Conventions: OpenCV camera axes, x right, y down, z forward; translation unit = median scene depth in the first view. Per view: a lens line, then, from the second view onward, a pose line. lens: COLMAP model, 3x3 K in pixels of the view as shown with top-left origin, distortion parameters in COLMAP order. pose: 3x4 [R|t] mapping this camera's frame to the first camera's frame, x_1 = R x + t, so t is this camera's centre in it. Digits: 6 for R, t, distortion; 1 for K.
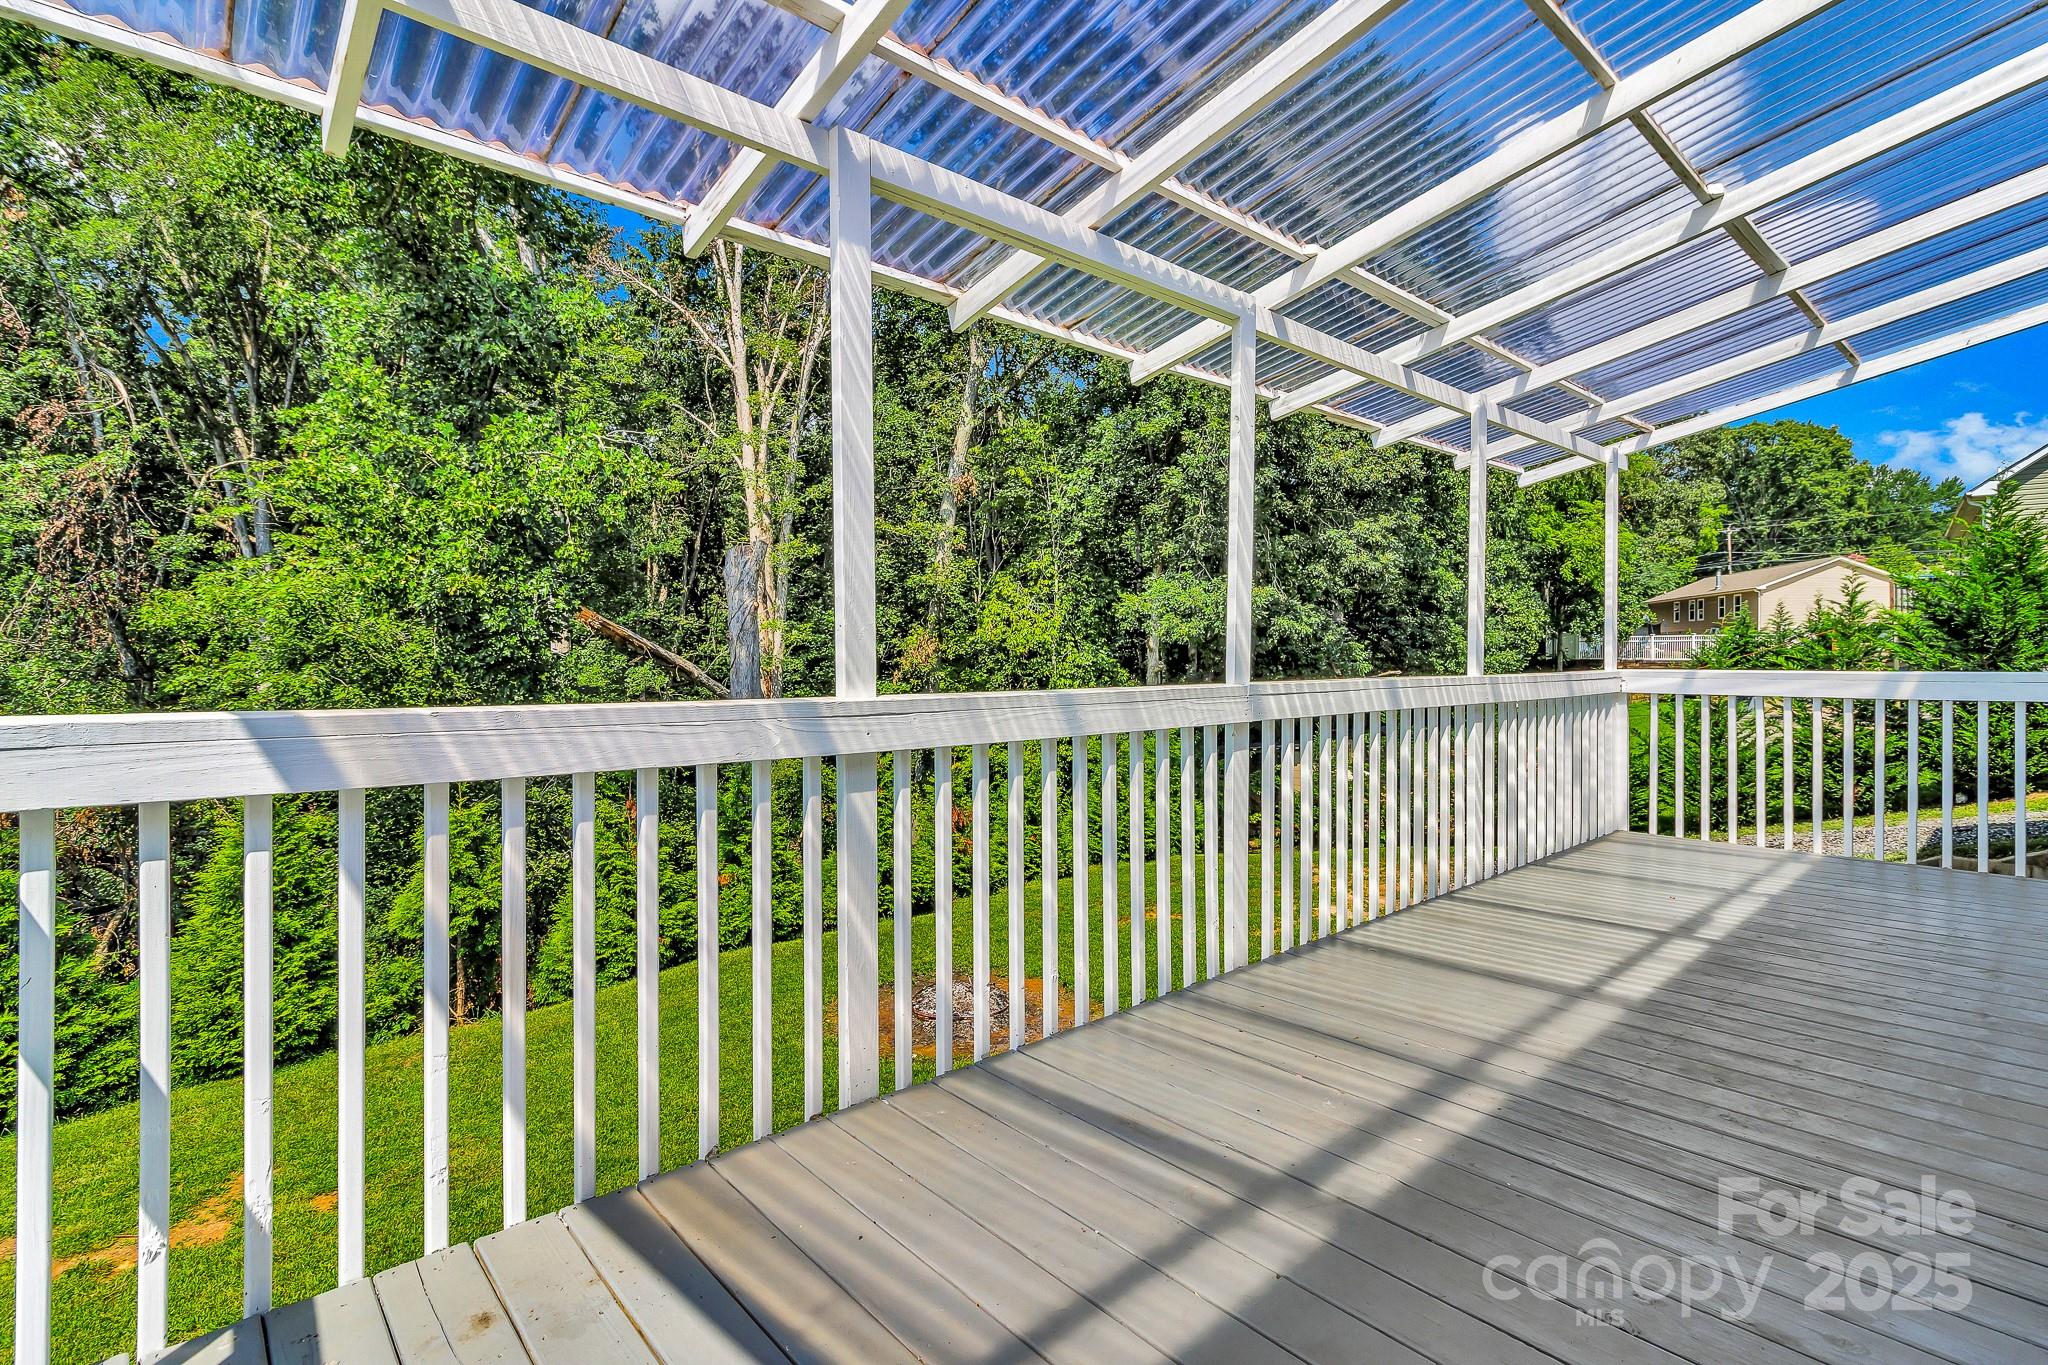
lens RADIAL K [[972.2, 0, 1038.3], [0, 972.2, 663.9], [0, 0, 1]] dist [0.004271, 0.000763]
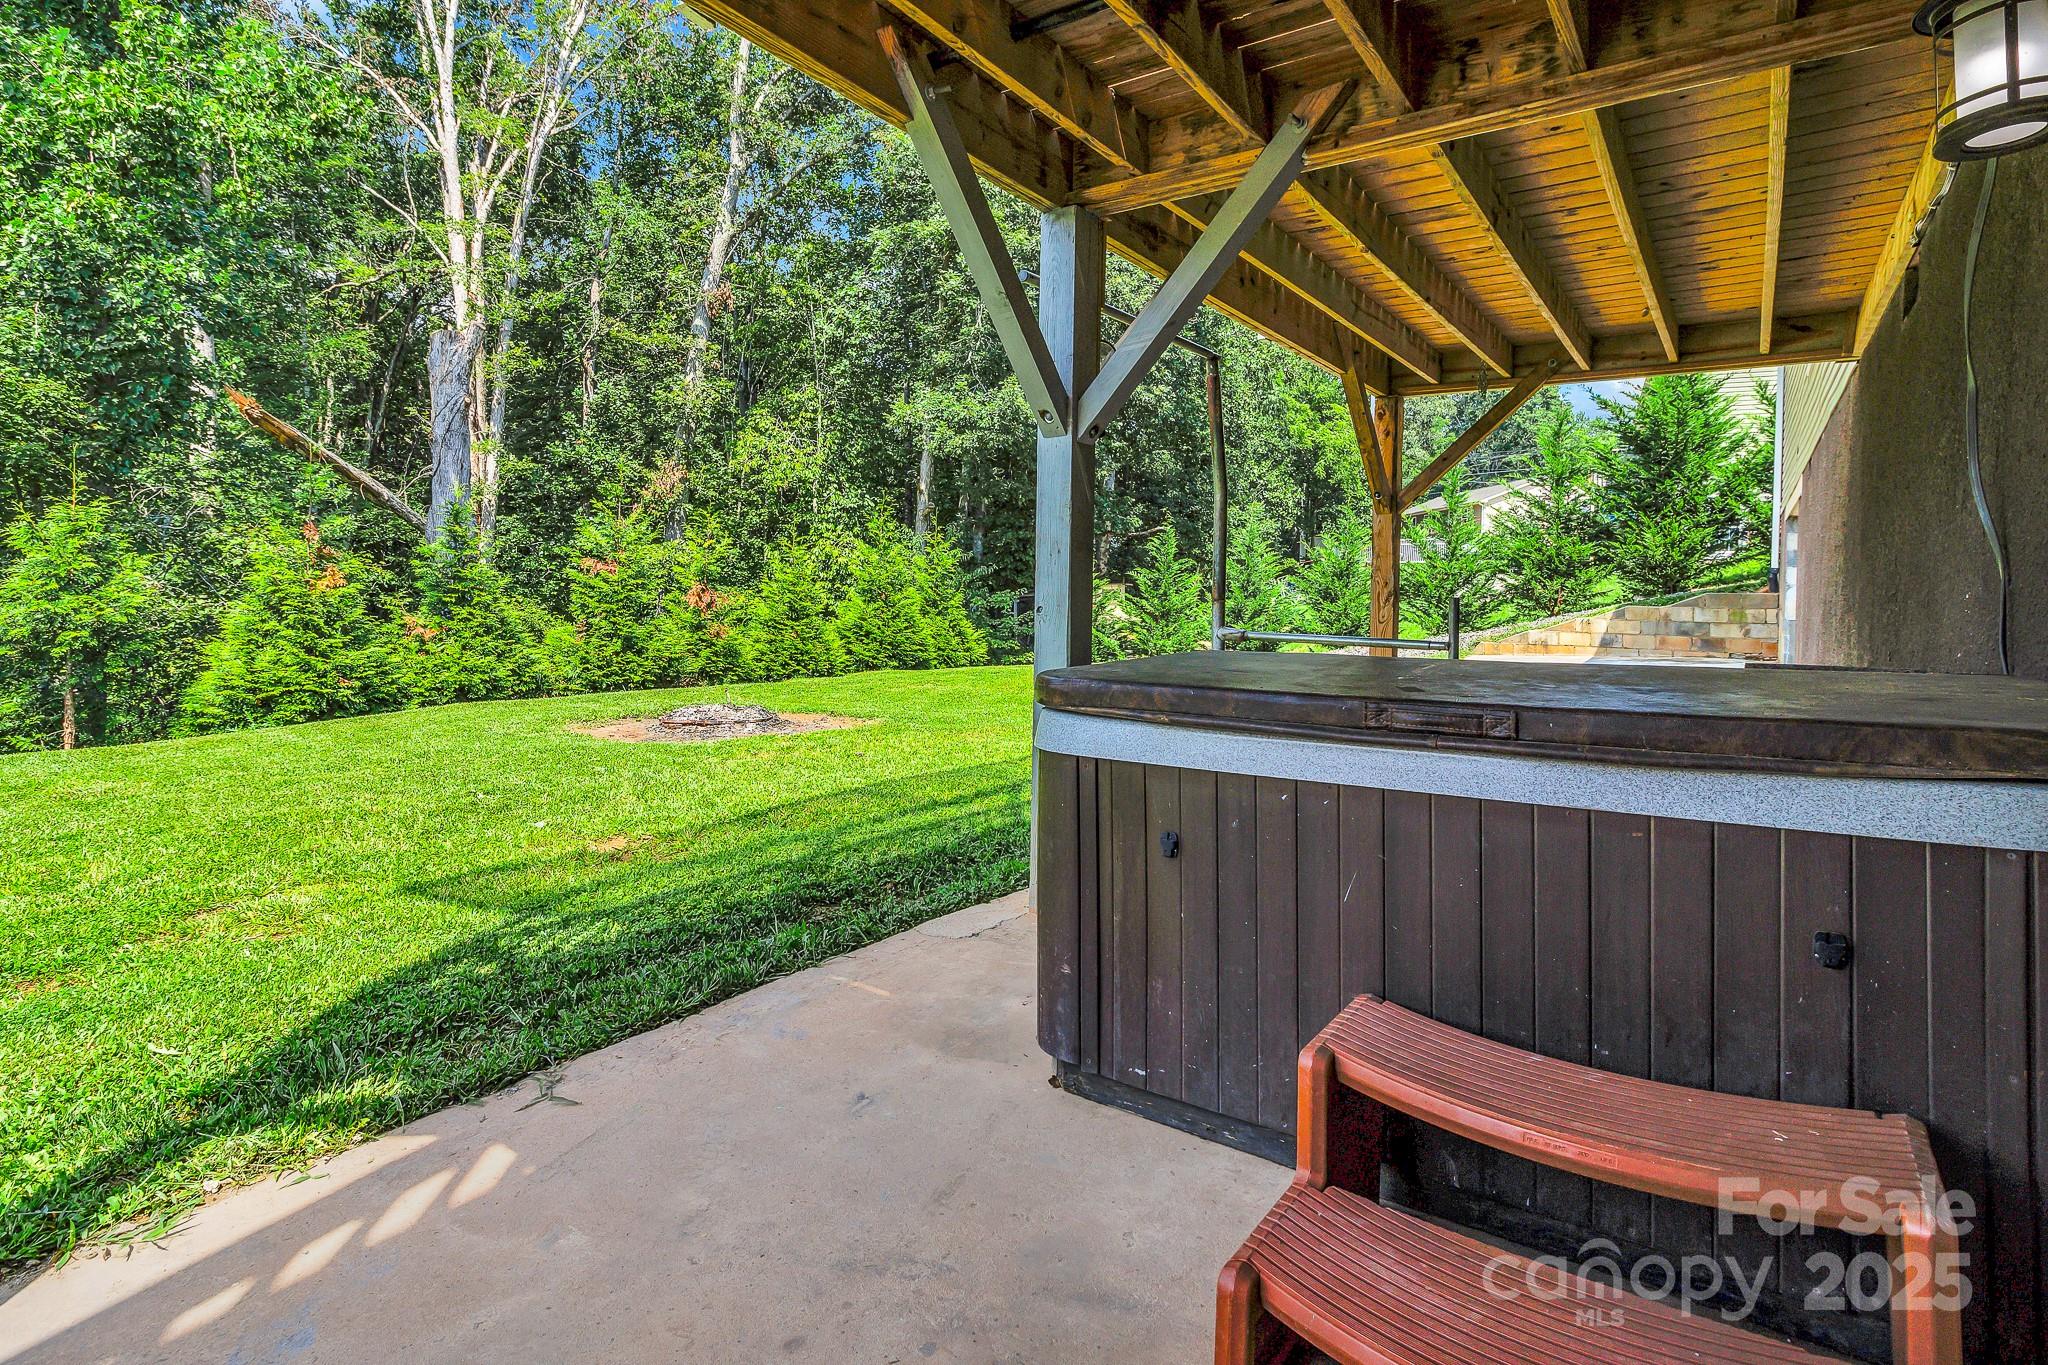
lens RADIAL K [[1034.1, 0, 1012.1], [0, 1034.1, 679.1], [0, 0, 1]] dist [0.003066, 0.000615]
pose [[0.975911, 0.023459, 0.216903, -0.010607], [-0.025019, 0.999677, 0.004449, 0.155414], [-0.216729, -0.009768, 0.976183, -0.004148]]
